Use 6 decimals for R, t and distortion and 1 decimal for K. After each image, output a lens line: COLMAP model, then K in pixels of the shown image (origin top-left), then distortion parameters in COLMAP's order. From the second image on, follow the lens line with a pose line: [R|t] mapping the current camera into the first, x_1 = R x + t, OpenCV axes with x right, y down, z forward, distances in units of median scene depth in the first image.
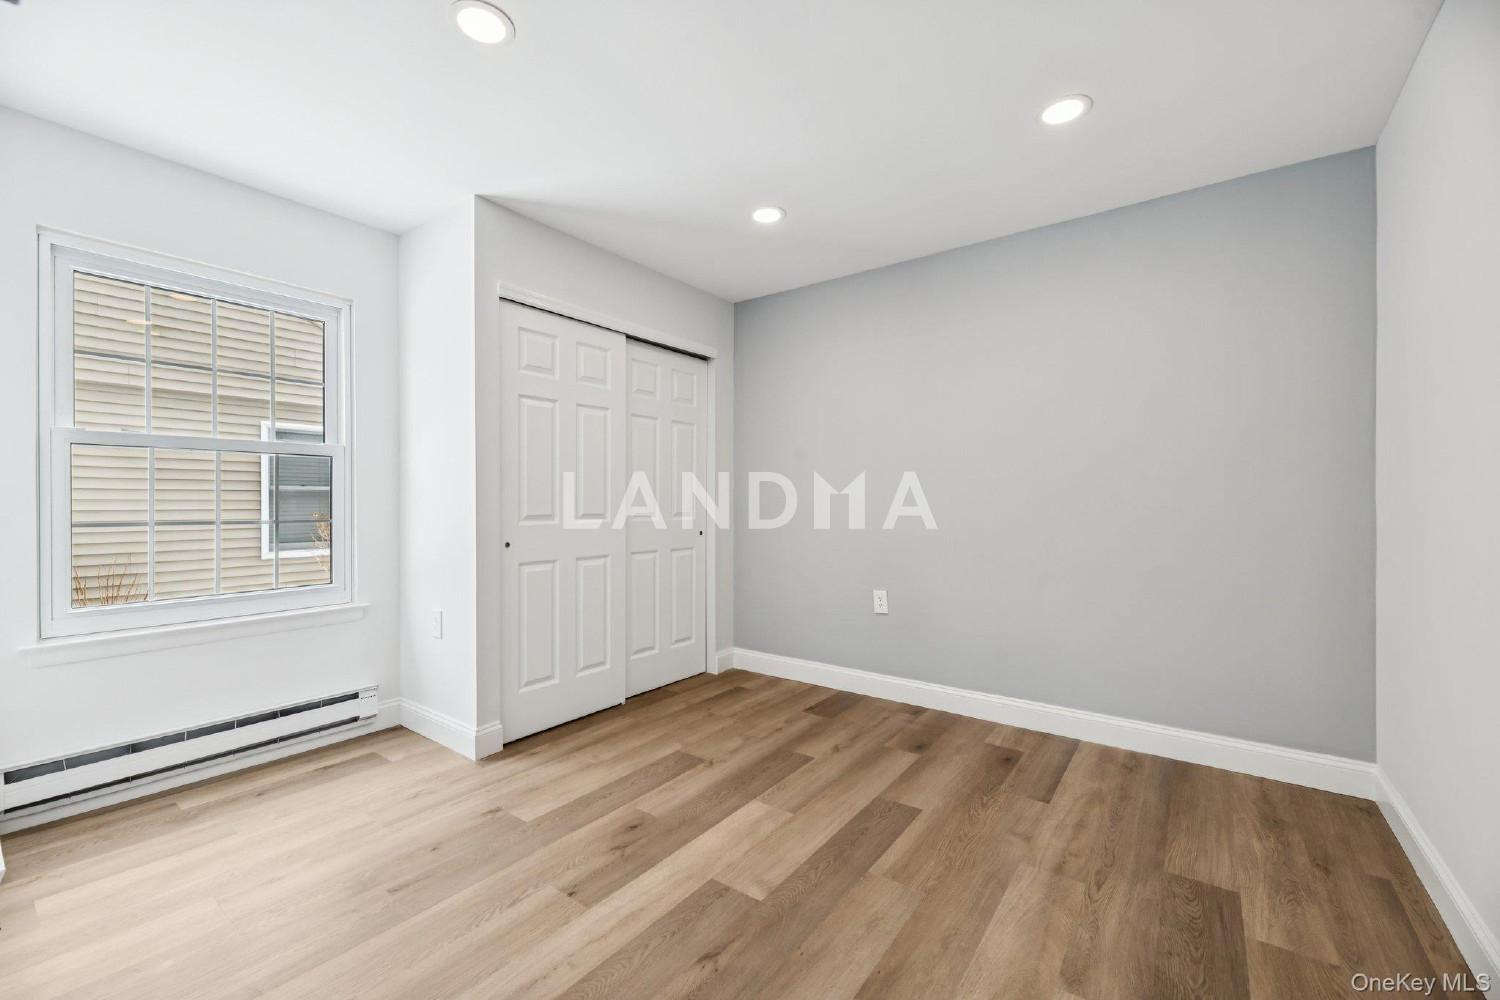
lens RADIAL K [[610.2, 0, 751.1], [0, 610.2, 504.7], [0, 0, 1]] dist [0.001468, 0.000693]
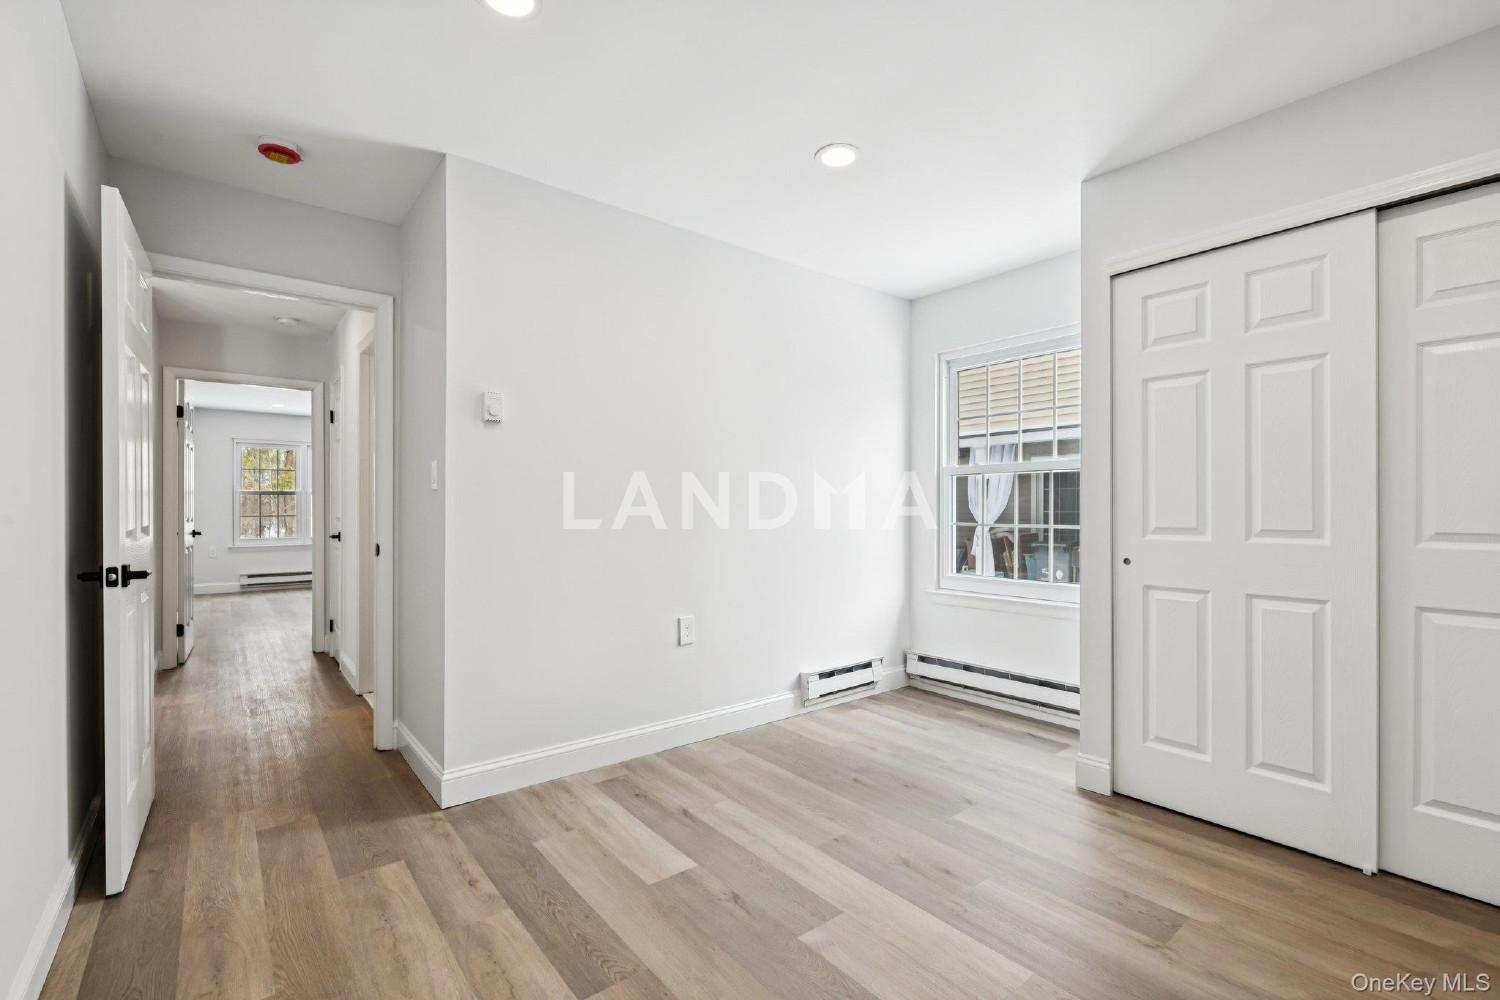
lens RADIAL K [[675.7, 0, 756.3], [0, 675.7, 508.5], [0, 0, 1]] dist [0.007995, -0.004119]
pose [[-0.258379, -0.000152, -0.966044, 0.685766], [-0.003137, 0.999995, 0.000682, -0.007053], [0.966039, 0.003207, -0.258378, 0.797149]]
